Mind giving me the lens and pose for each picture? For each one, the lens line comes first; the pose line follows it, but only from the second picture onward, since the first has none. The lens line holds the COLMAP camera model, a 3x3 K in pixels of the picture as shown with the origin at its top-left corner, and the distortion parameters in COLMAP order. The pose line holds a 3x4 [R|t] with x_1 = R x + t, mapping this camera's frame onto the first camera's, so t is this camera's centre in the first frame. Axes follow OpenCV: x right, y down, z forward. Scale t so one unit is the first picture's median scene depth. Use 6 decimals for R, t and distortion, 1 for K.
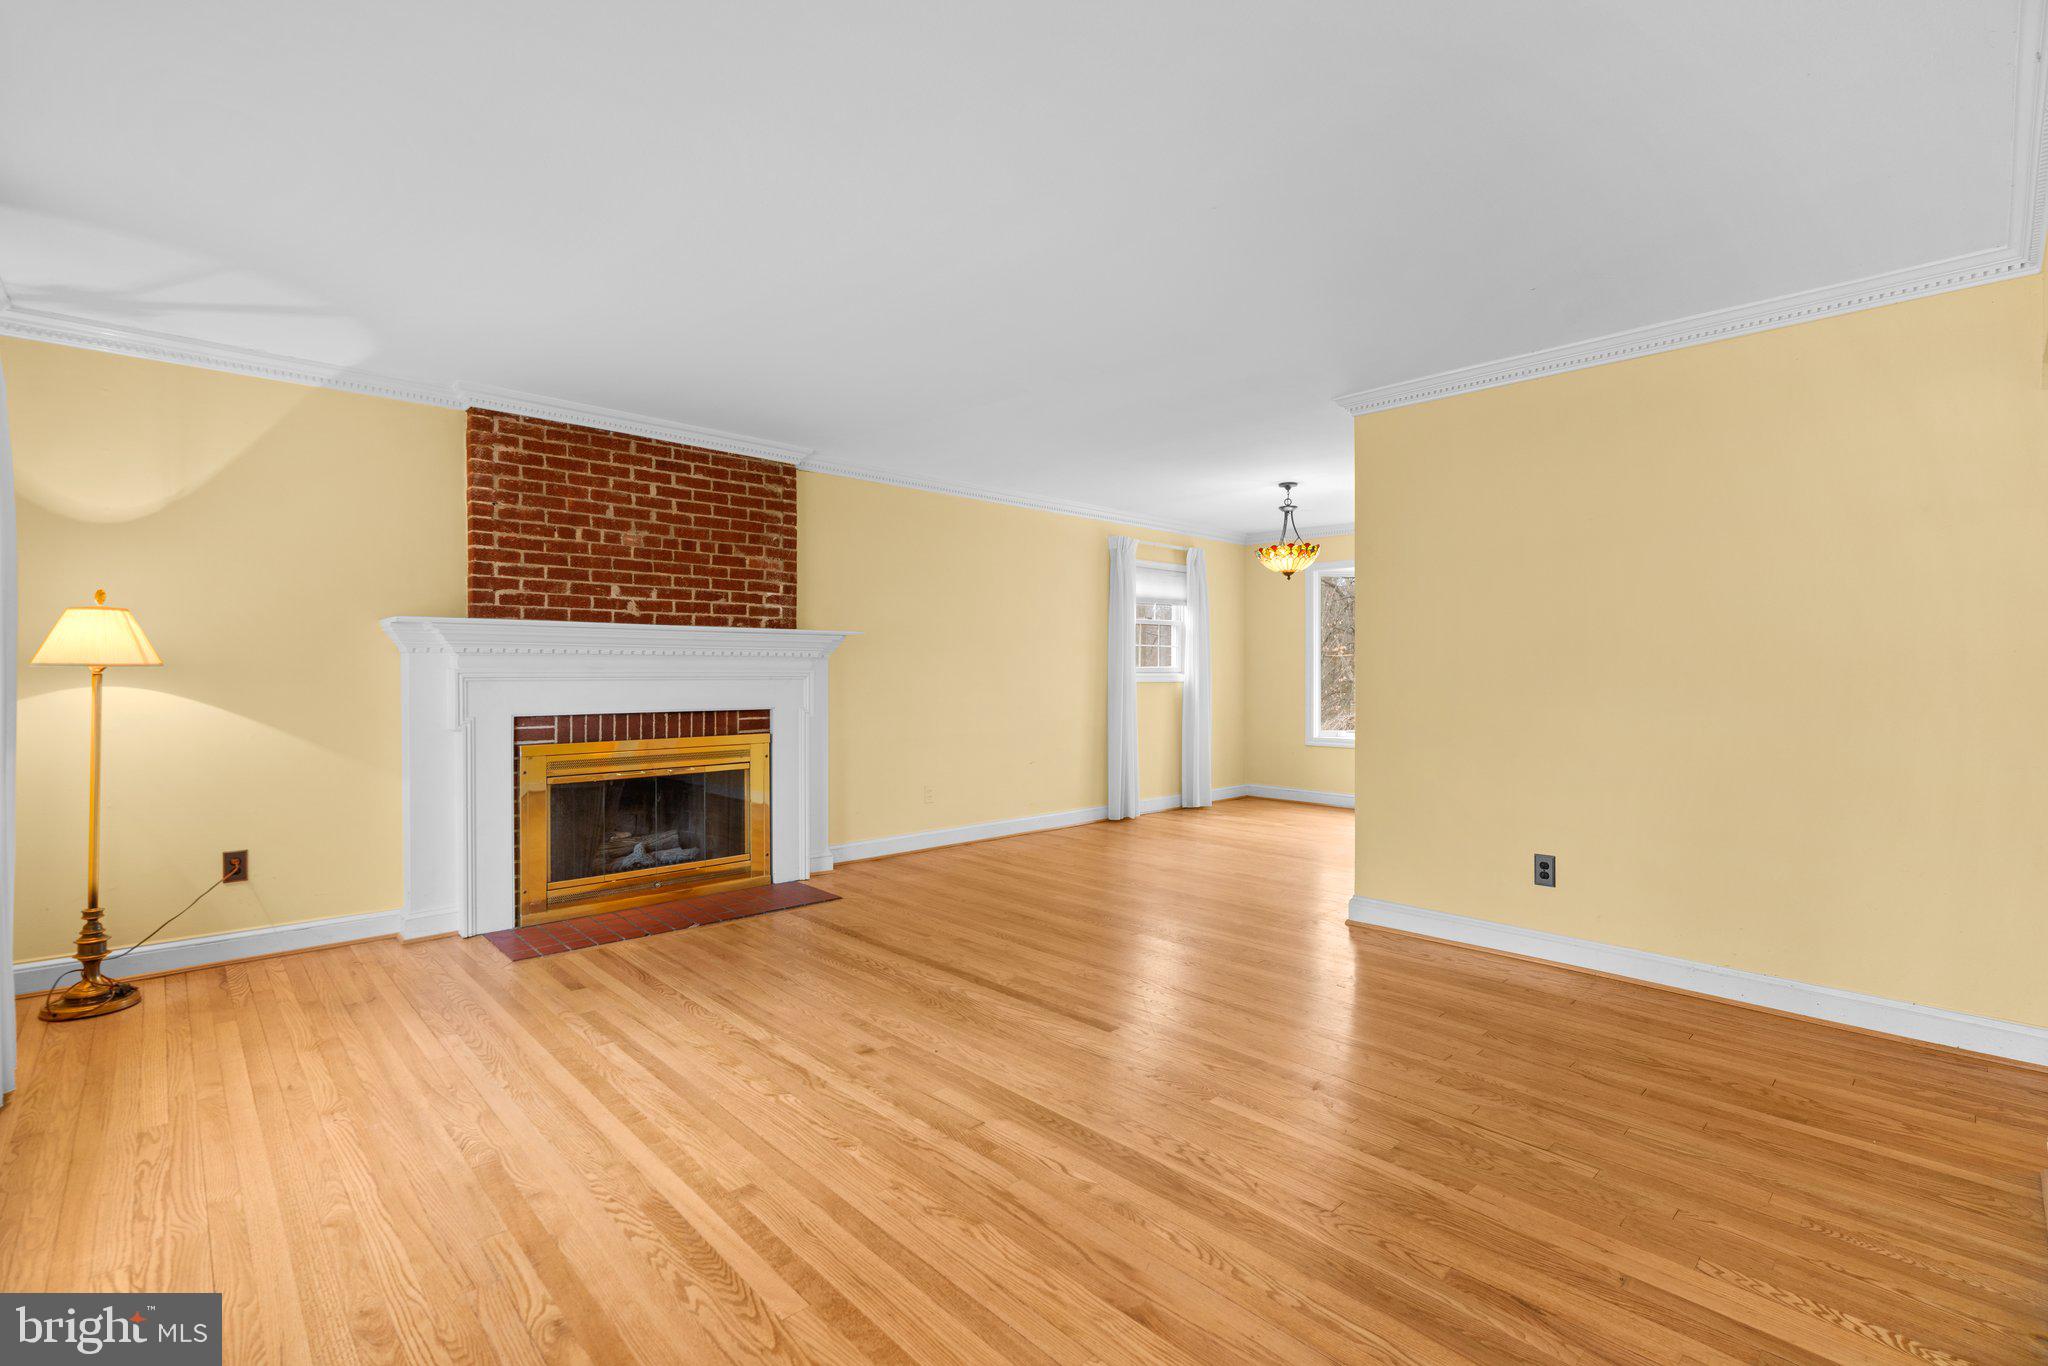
lens RADIAL K [[920.6, 0, 1024.0], [0, 920.6, 683.0], [0, 0, 1]] dist [-0.002334, 0.000014]
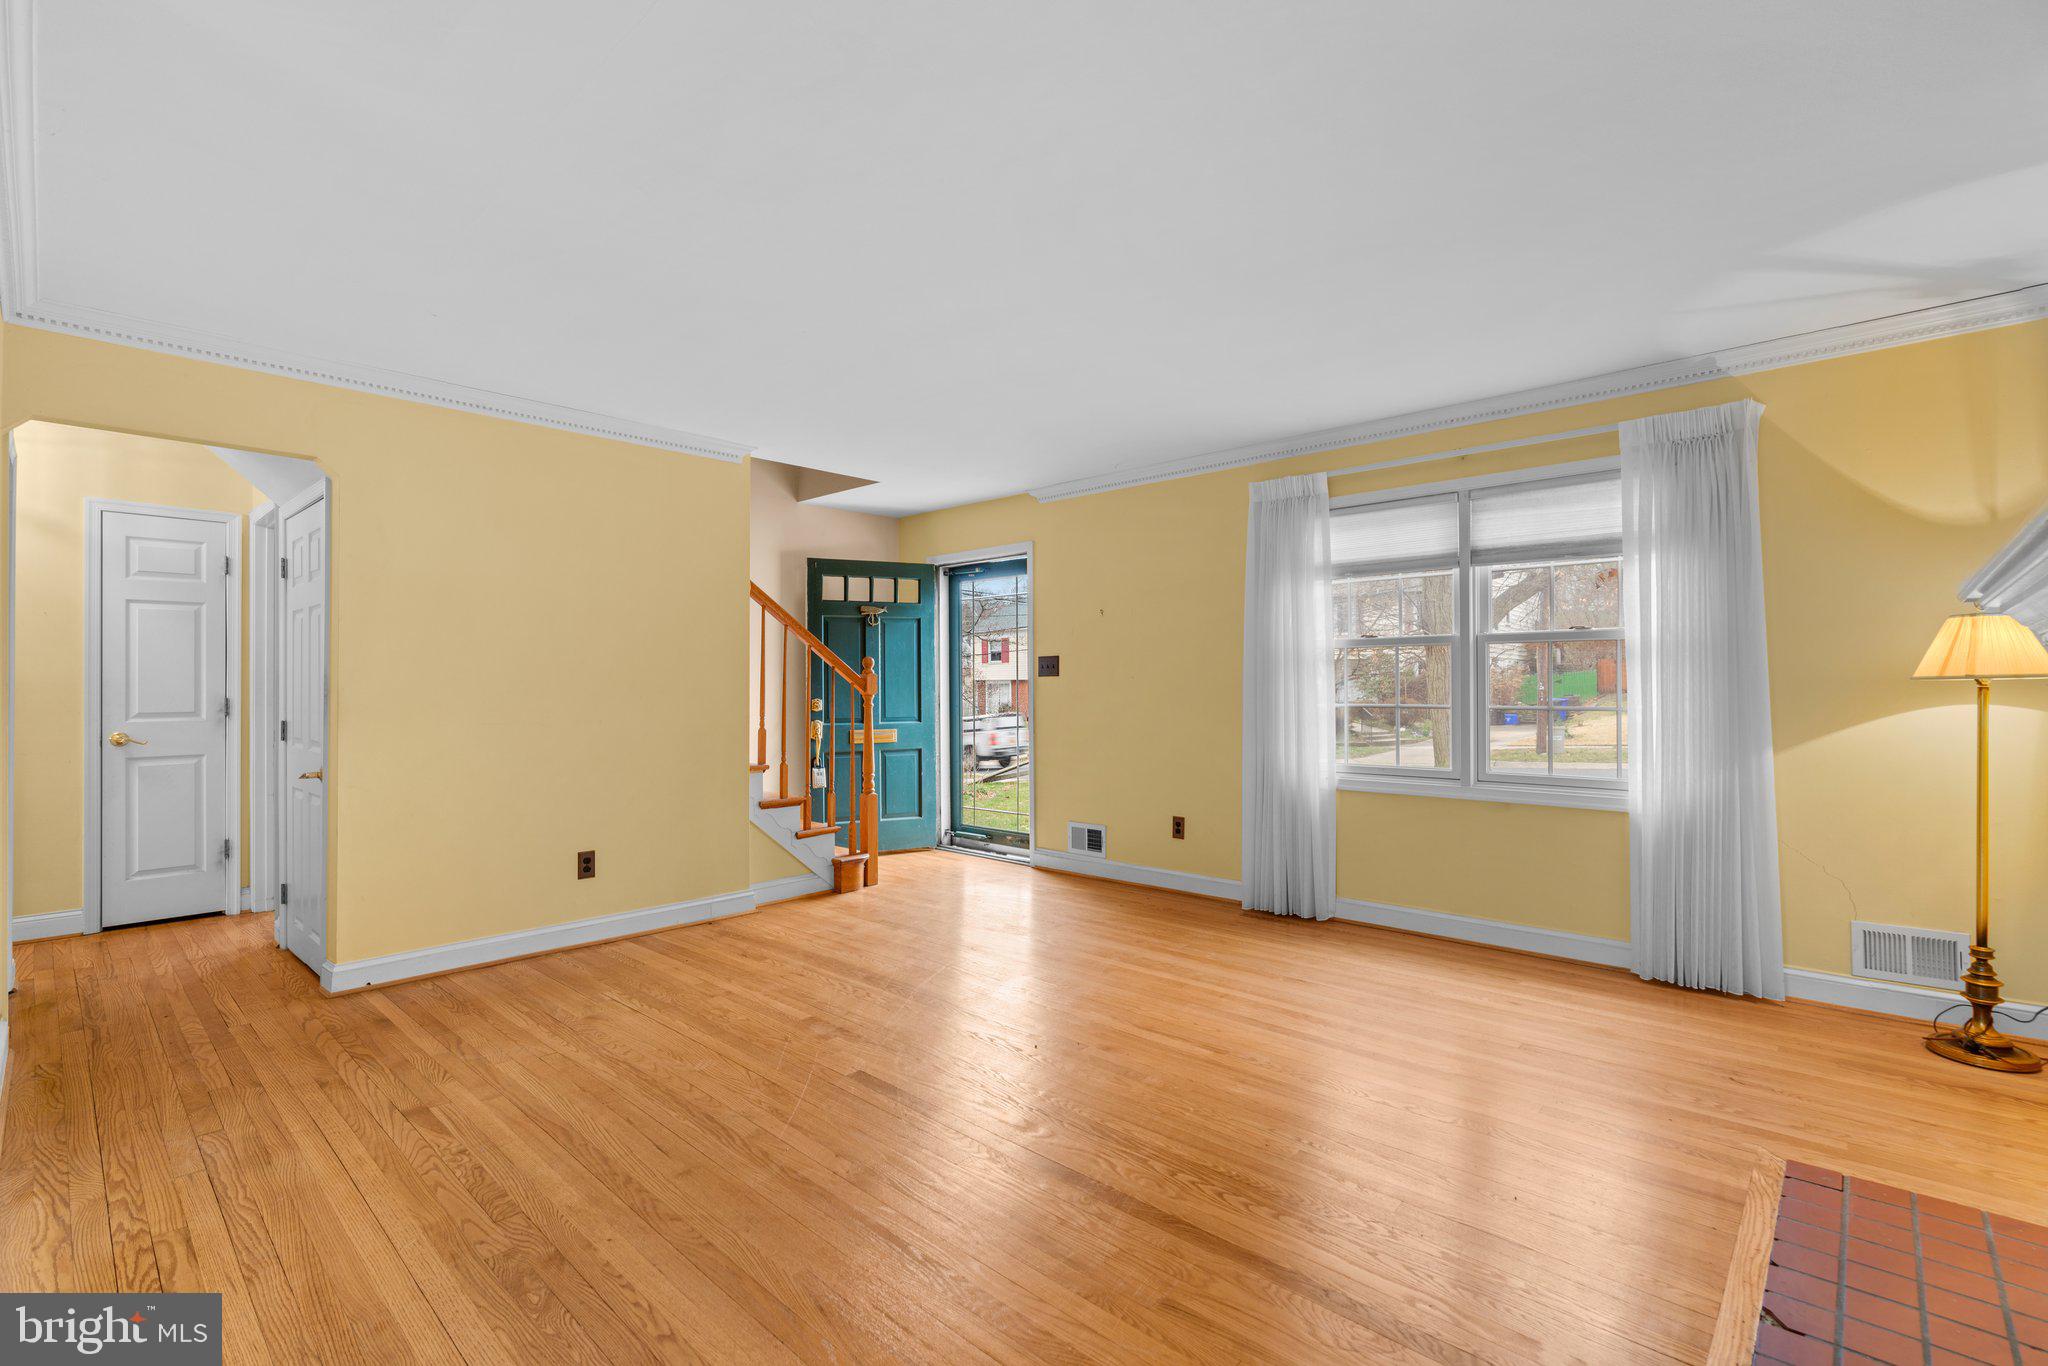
lens RADIAL K [[920.0, 0, 1022.5], [0, 920.0, 690.8], [0, 0, 1]] dist [-0.012781, -0.000146]
pose [[-0.998011, 0.003780, -0.062925, -0.011561], [0.003077, 0.999932, 0.011258, -0.012778], [0.062964, 0.011042, -0.997955, 1.250240]]
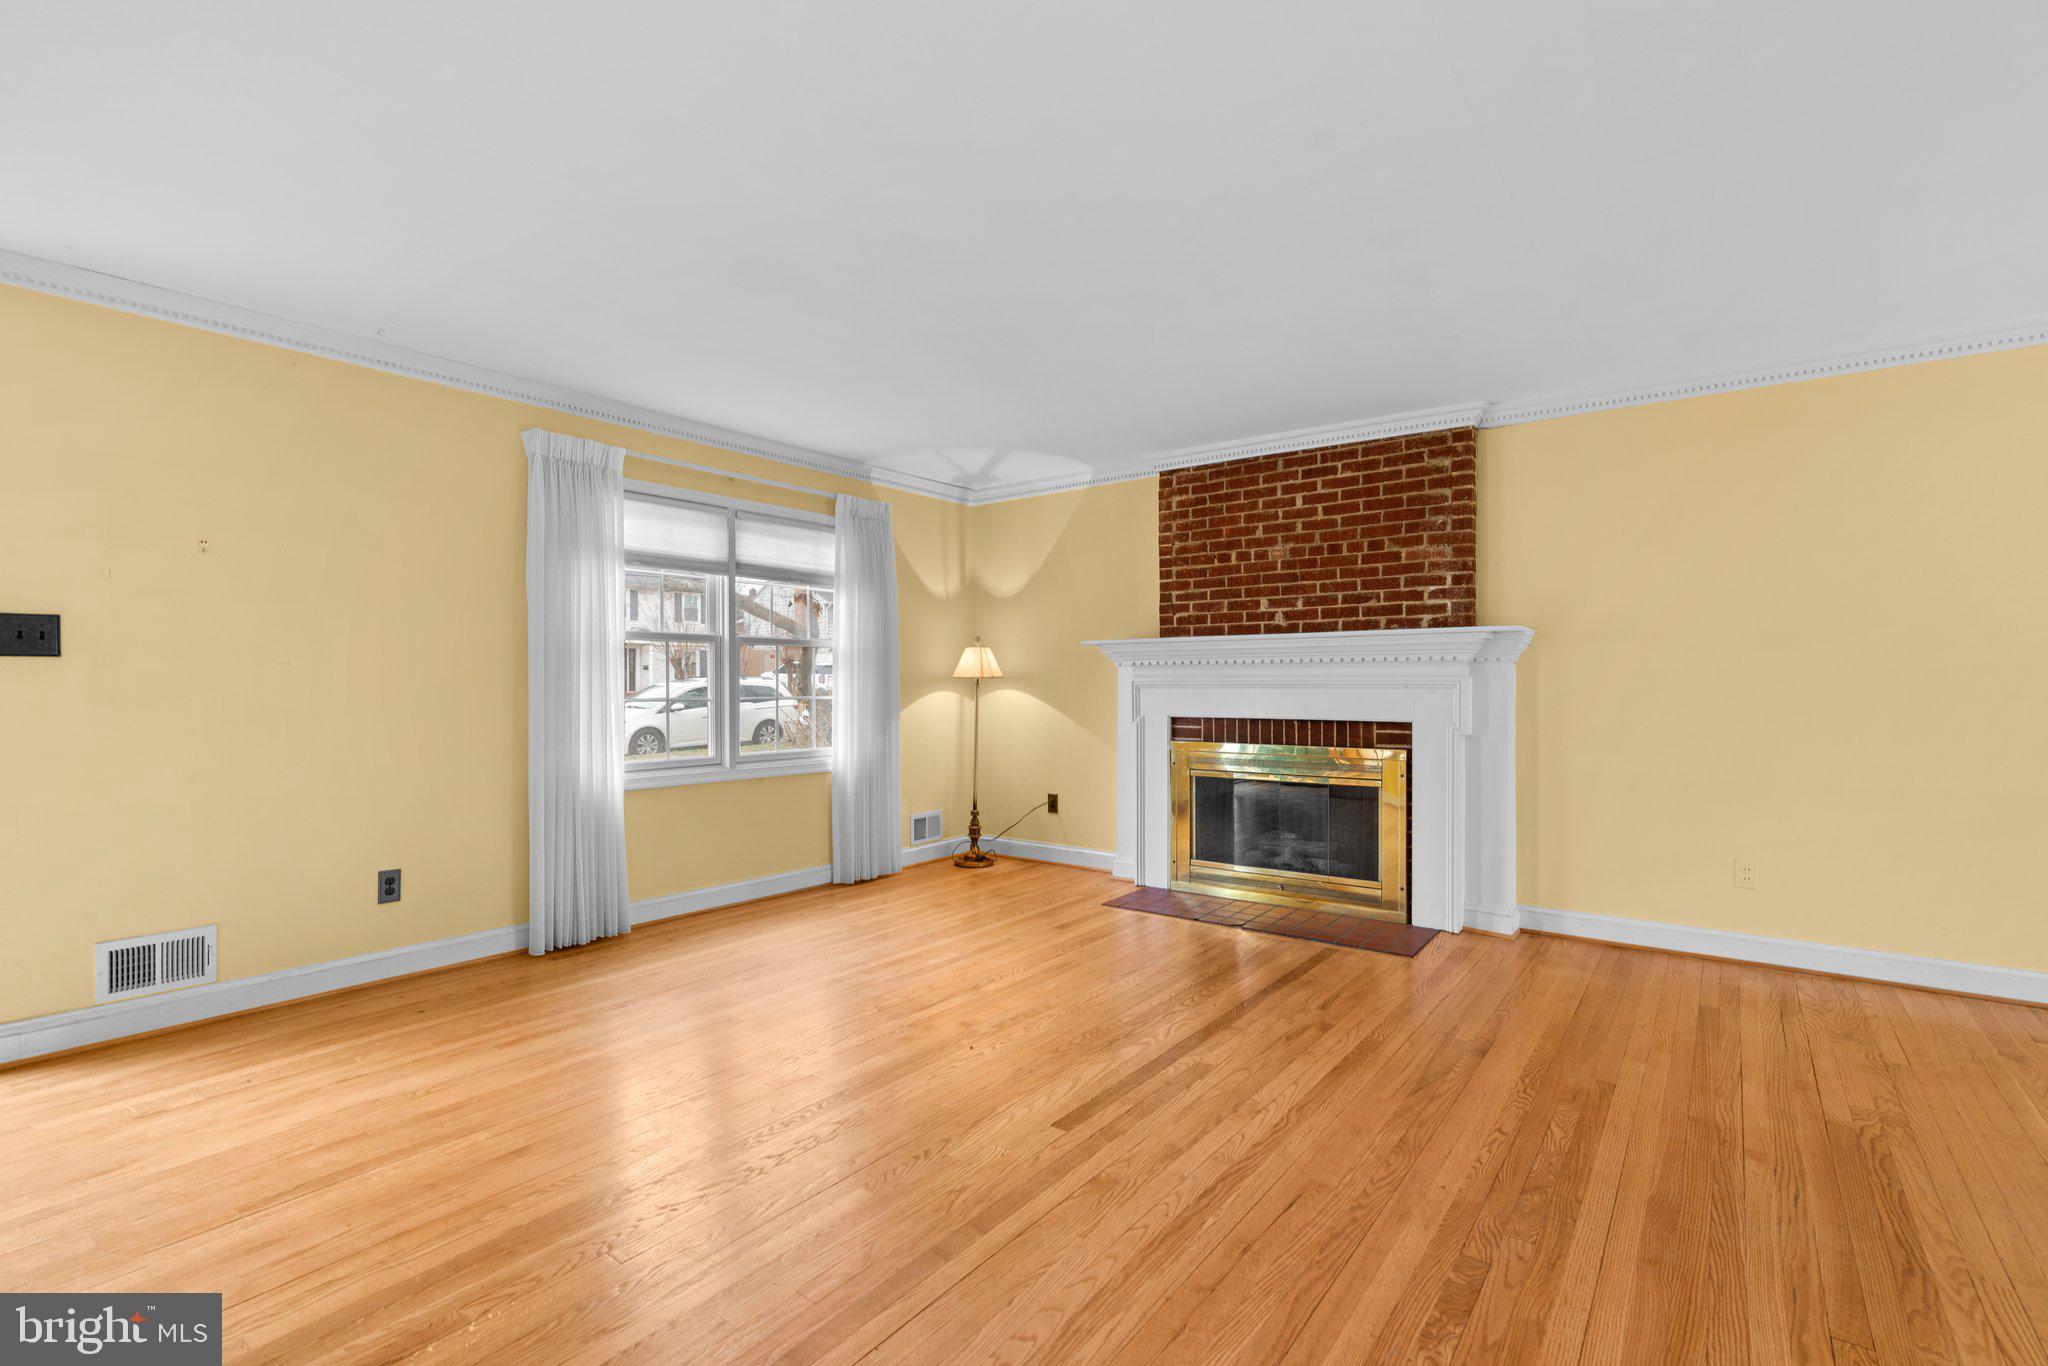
lens RADIAL K [[934.8, 0, 1023.4], [0, 934.8, 689.9], [0, 0, 1]] dist [-0.002099, 0.000080]
pose [[0.165764, 0.008349, -0.986130, 0.574559], [-0.008542, 0.999939, 0.007030, -0.005561], [0.986129, 0.007258, 0.165825, 0.537339]]
